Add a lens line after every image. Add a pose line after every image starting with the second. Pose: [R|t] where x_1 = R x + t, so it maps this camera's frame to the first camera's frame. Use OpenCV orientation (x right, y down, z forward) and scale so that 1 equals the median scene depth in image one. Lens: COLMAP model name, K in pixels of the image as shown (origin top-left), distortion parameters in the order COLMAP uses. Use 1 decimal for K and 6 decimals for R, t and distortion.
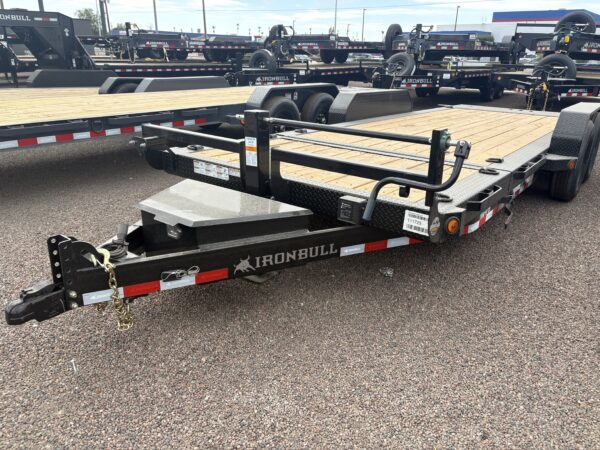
lens RADIAL K [[452.5, 0, 310.1], [0, 452.5, 225.2], [0, 0, 1]] dist [0.048499, -0.060286]
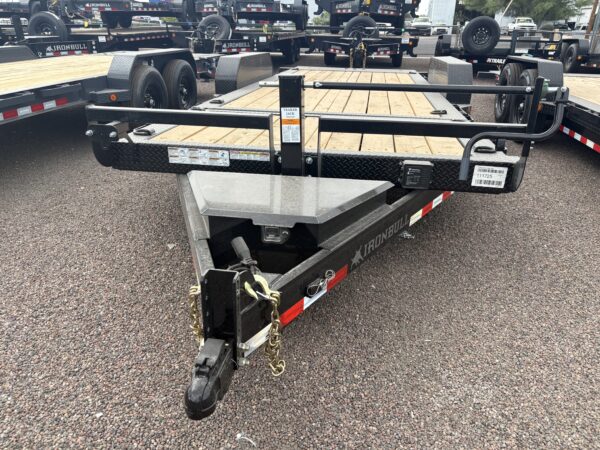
lens RADIAL K [[452.5, 0, 310.1], [0, 452.5, 225.2], [0, 0, 1]] dist [0.048499, -0.060286]
pose [[0.883598, -0.199950, 0.423409, -0.140290], [0.172503, 0.979647, 0.102636, -0.017826], [-0.435314, -0.017649, 0.900106, 0.067279]]
